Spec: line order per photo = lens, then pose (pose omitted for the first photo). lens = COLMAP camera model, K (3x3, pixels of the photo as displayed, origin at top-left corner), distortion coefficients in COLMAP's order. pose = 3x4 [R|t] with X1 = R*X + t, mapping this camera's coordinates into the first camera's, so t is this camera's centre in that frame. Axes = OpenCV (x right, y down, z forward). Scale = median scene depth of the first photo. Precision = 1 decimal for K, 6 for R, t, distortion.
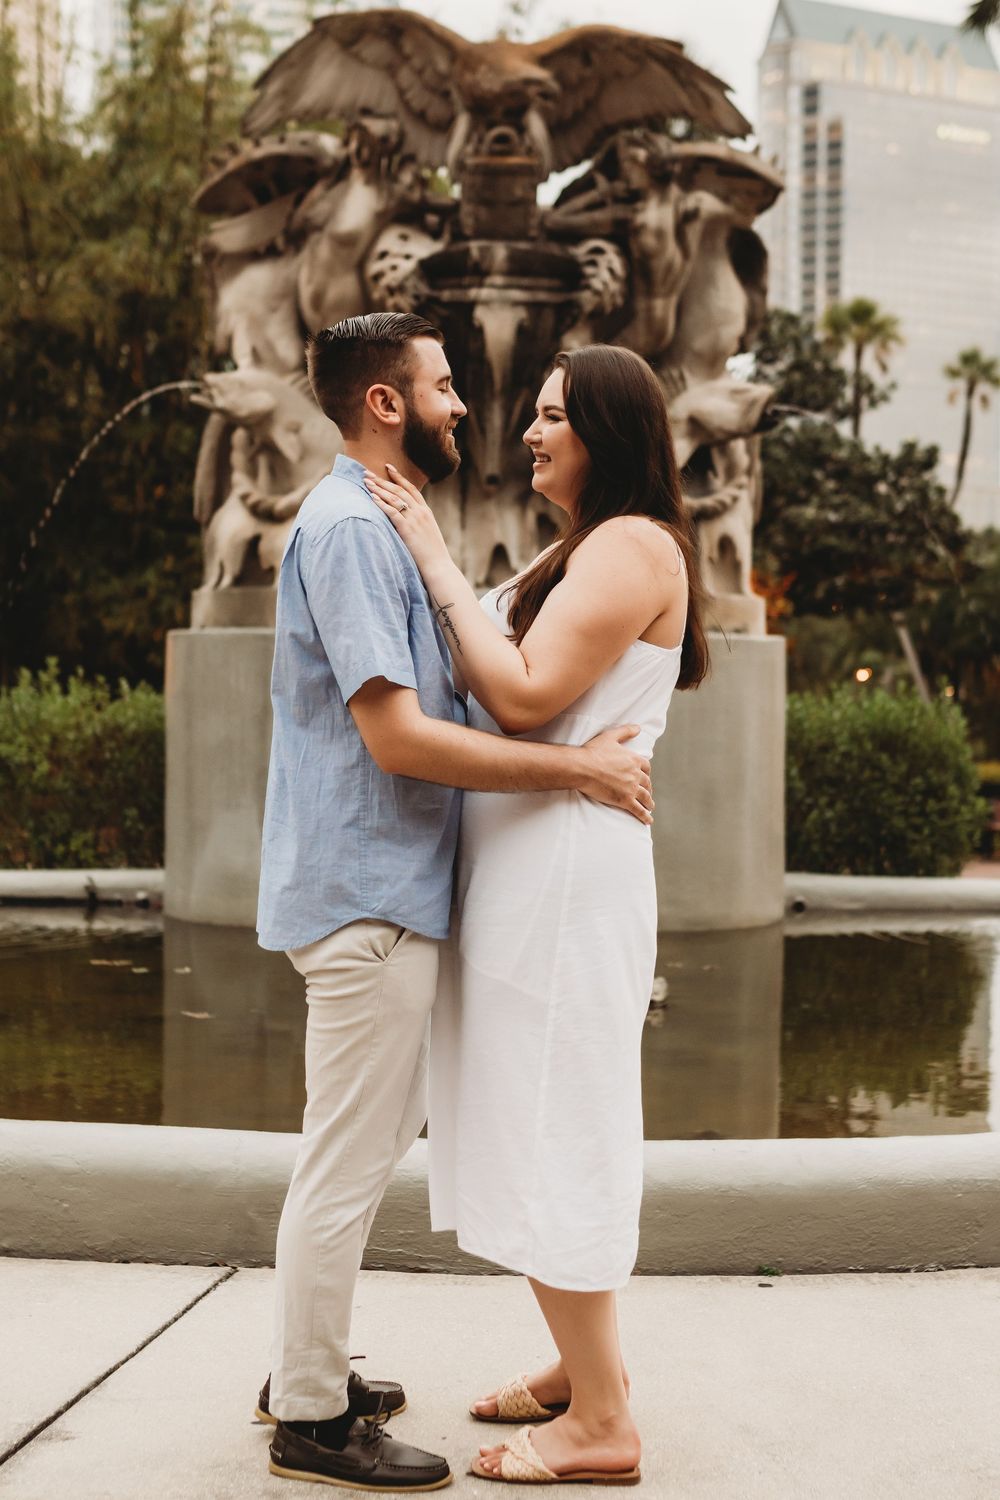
lens RADIAL K [[2327.6, 0, 500.0], [0, 2327.6, 750.0], [0, 0, 1]] dist [-0.040411, -0.065713]
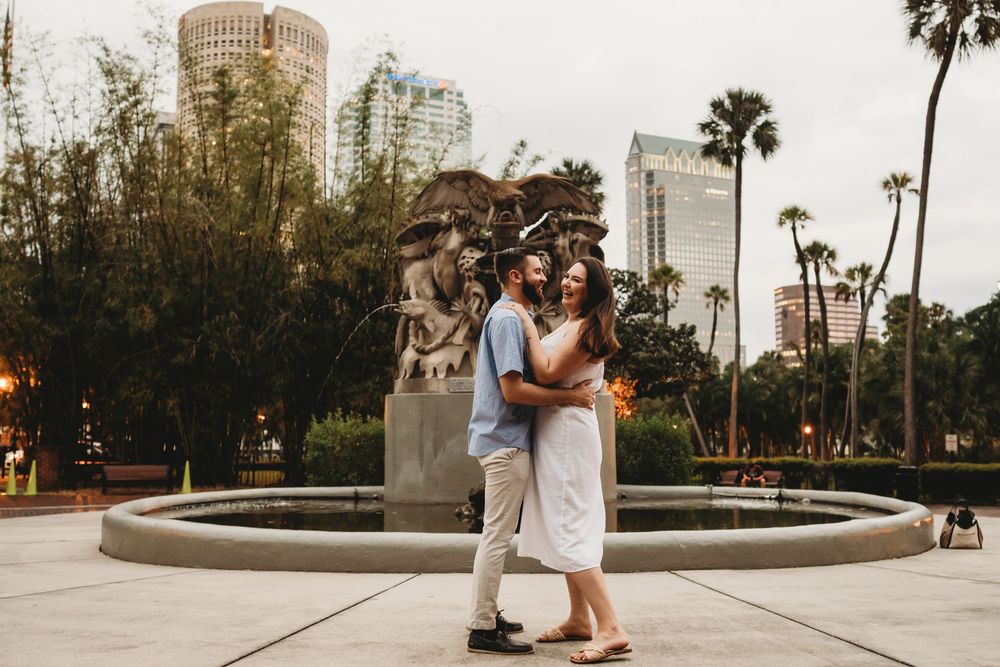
lens RADIAL K [[1038.7, 0, 500.0], [0, 1038.7, 333.5], [0, 0, 1]] dist [-0.012895, 0.040288]
pose [[0.999740, -0.015823, -0.016445, 0.010687], [0.013610, 0.991825, -0.126880, 0.031144], [0.018318, 0.126623, 0.991782, -0.195365]]
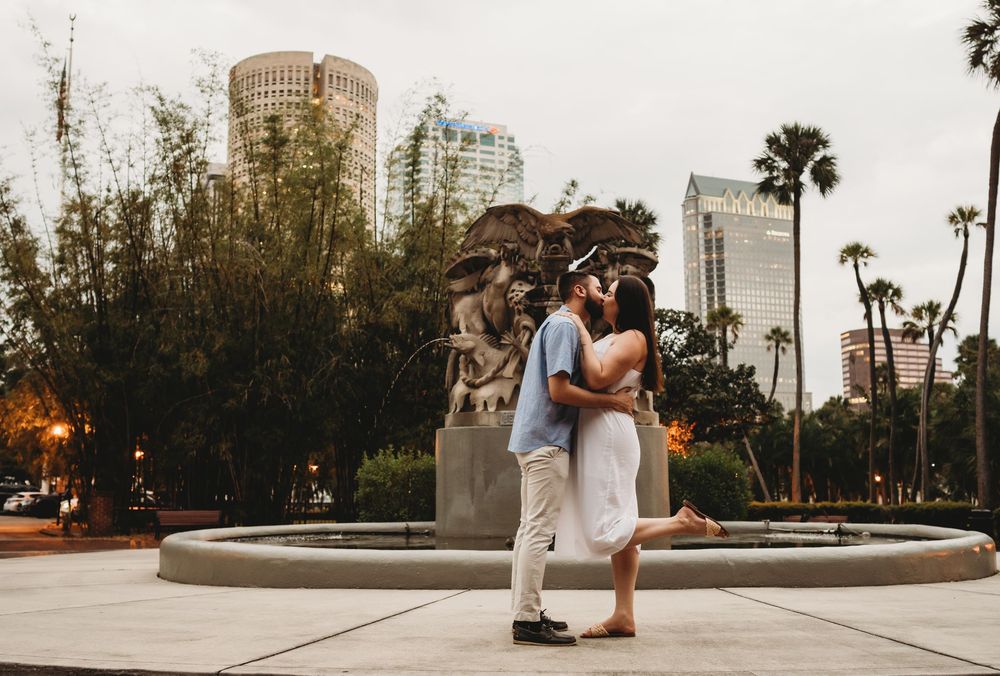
lens RADIAL K [[1067.0, 0, 493.4], [0, 1067.0, 341.4], [0, 0, 1]] dist [-0.012298, 0.033356]
pose [[0.996959, -0.027641, -0.072858, 0.015893], [0.015182, 0.985956, -0.166314, 0.052417], [0.076431, 0.164702, 0.983378, -0.221625]]
